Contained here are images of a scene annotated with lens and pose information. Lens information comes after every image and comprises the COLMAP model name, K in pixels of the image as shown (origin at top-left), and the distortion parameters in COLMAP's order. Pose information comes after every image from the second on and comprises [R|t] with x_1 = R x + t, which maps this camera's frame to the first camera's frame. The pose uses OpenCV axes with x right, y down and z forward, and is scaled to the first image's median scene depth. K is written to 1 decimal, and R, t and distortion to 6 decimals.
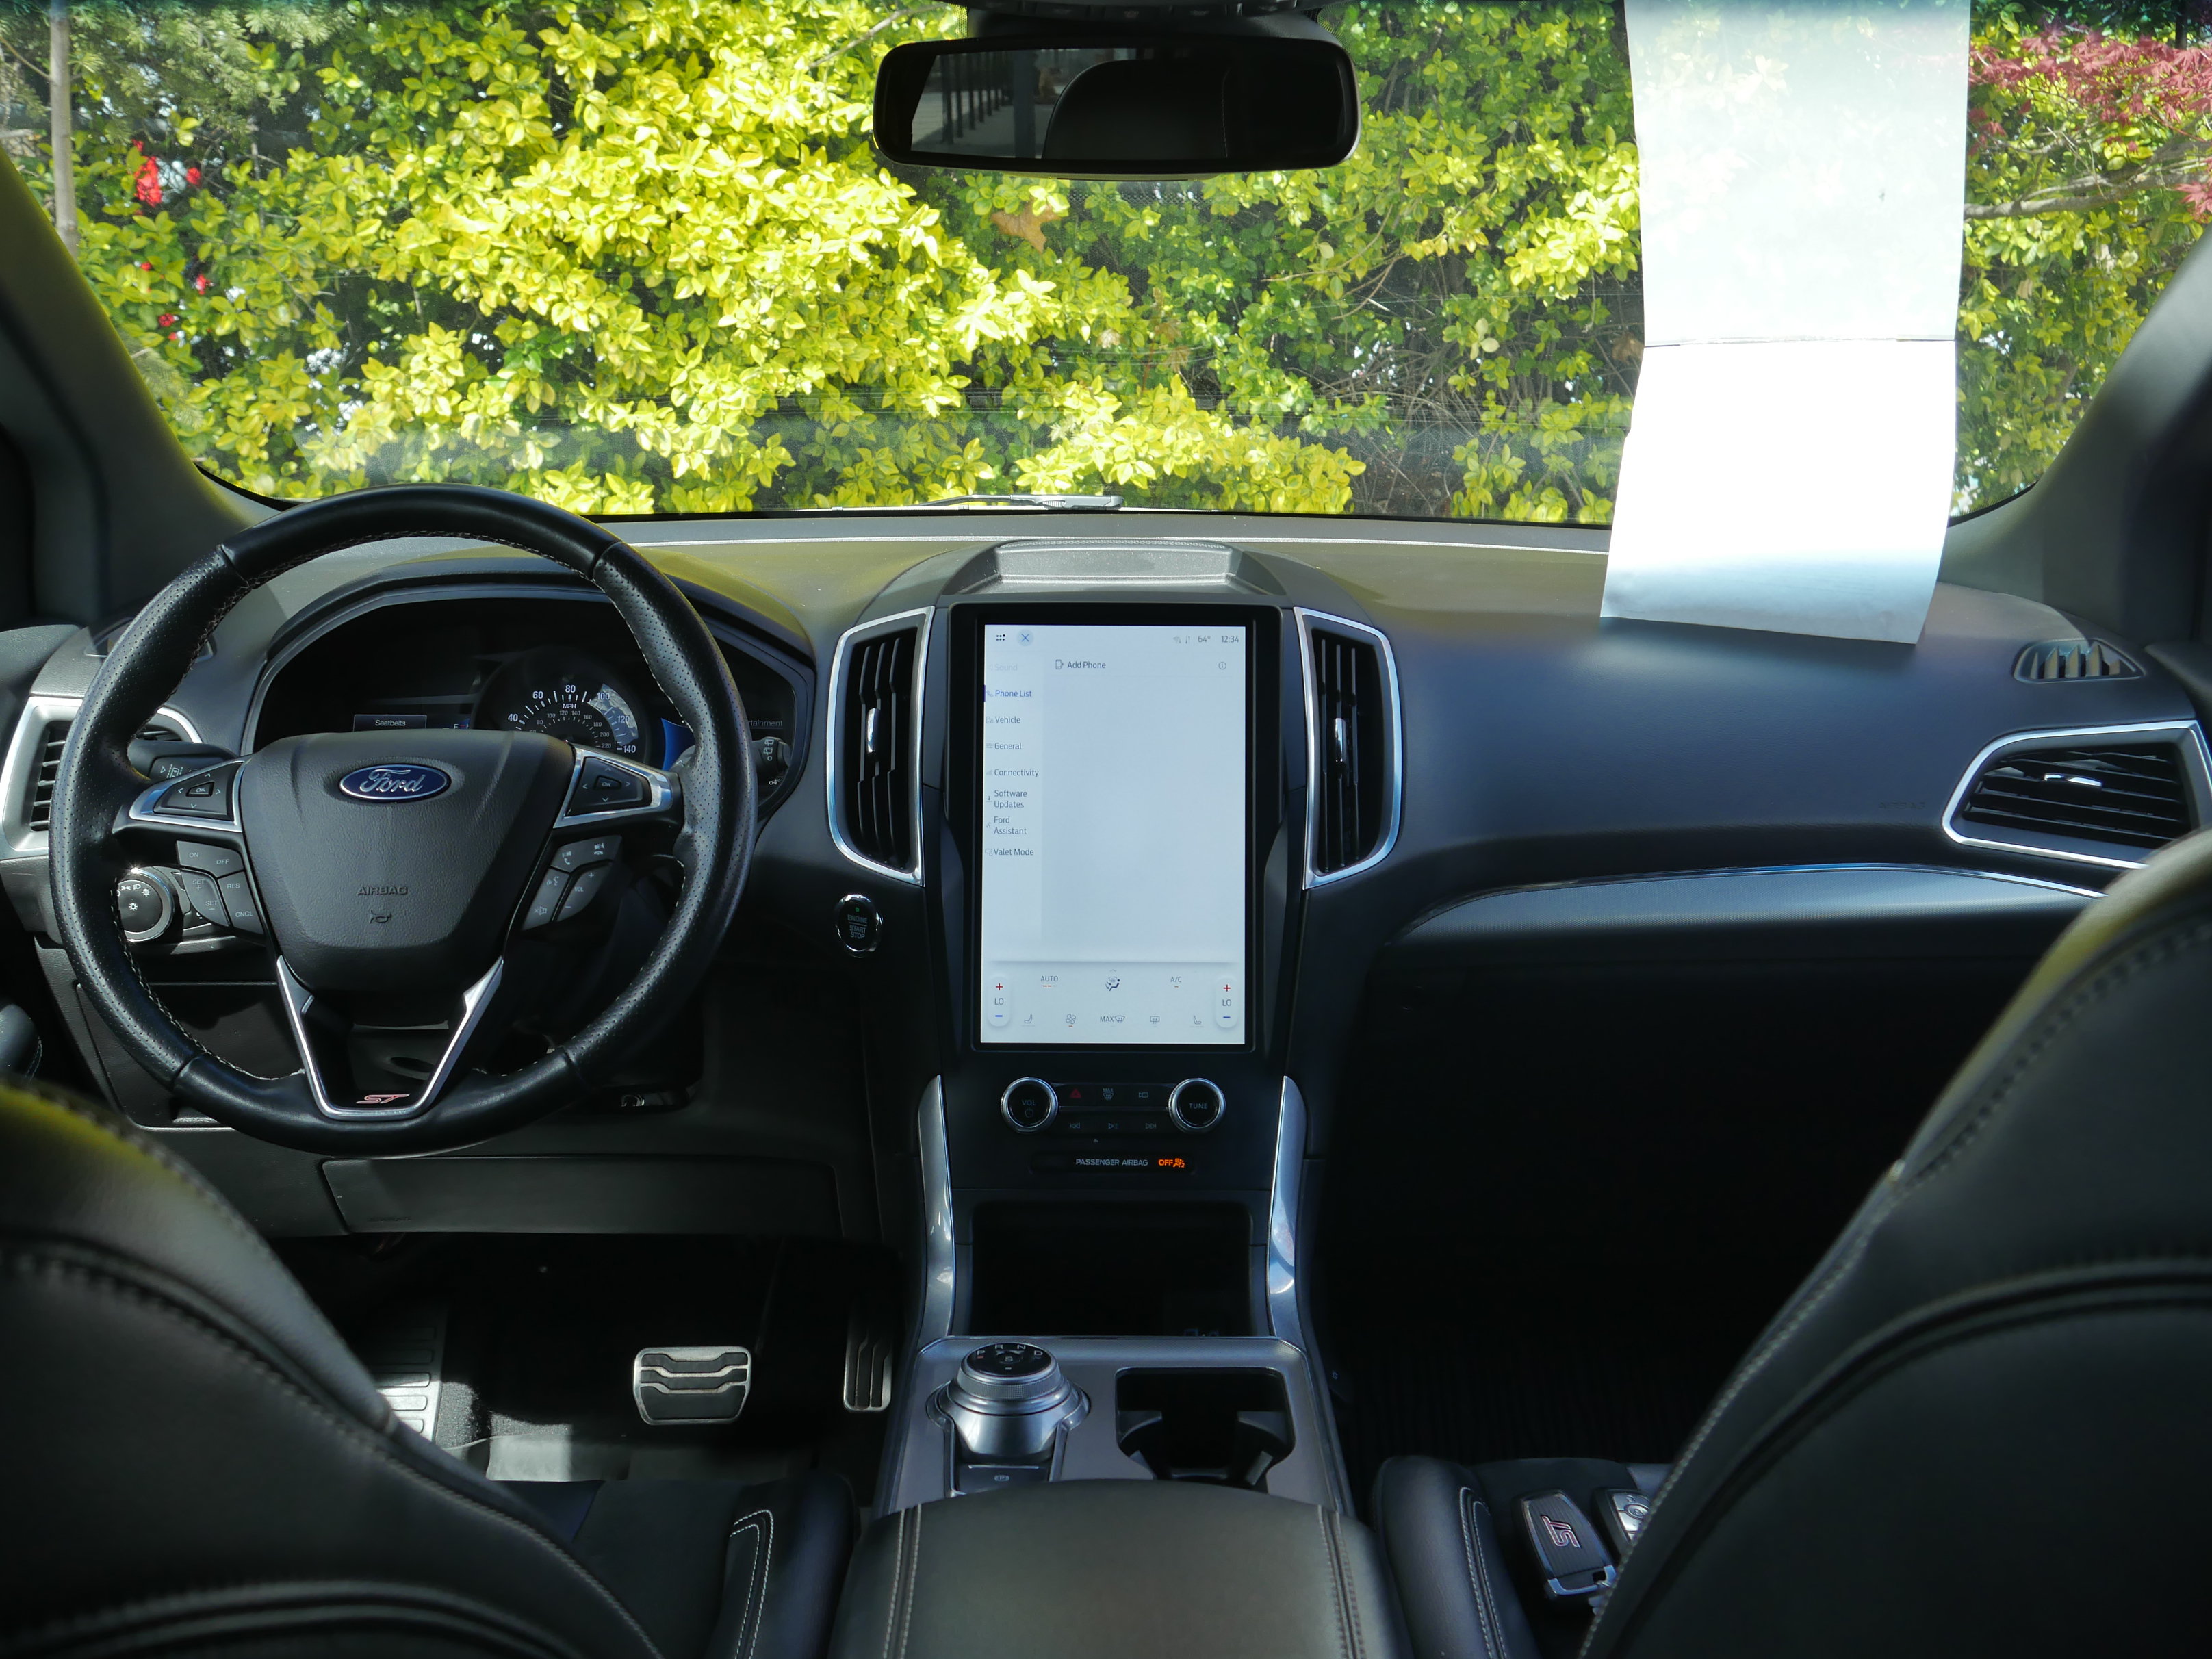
lens RADIAL K [[2176.1, 0, 1165.9], [0, 2176.1, 830.8], [0, 0, 1]] dist [-0.013146, 0.014144]
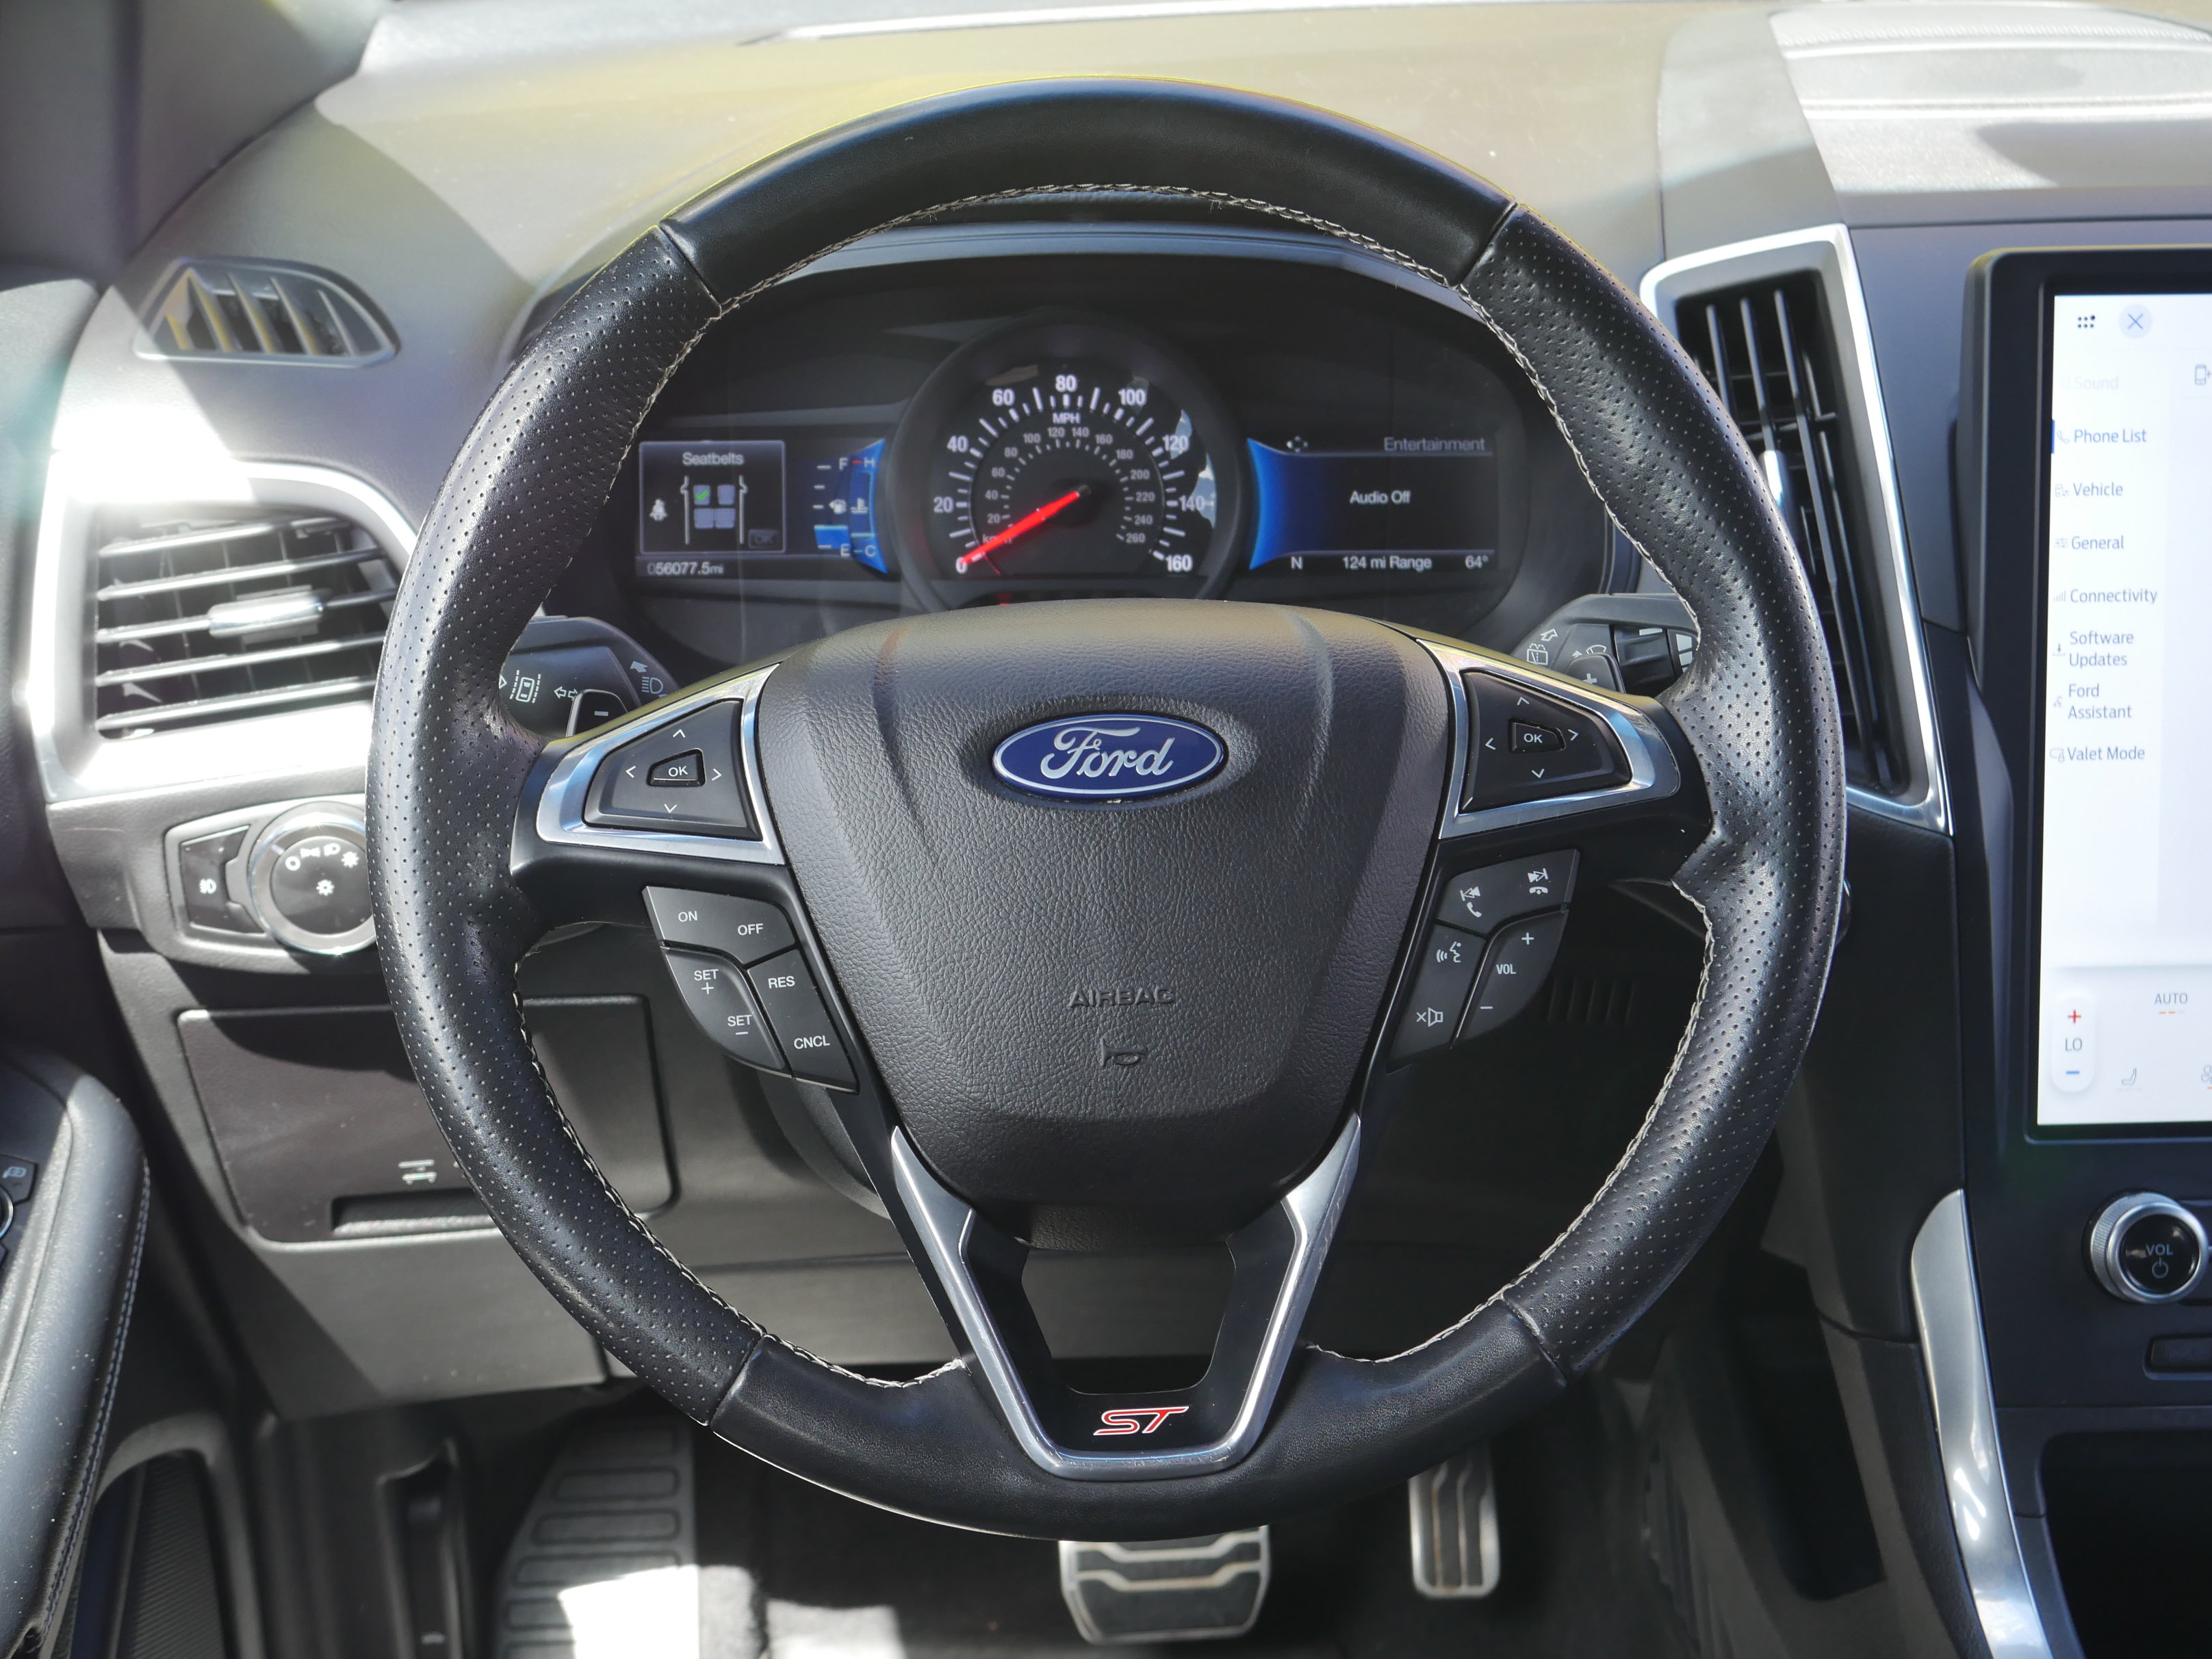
lens RADIAL K [[3306.7, 0, 1106.0], [0, 3306.7, 829.5], [0, 0, 1]] dist [-0.003390, -0.002832]
pose [[0.999102, -0.024148, 0.034808, -0.348784], [0.017000, 0.981111, 0.192698, -0.132229], [-0.038803, -0.191933, 0.980641, 0.268891]]
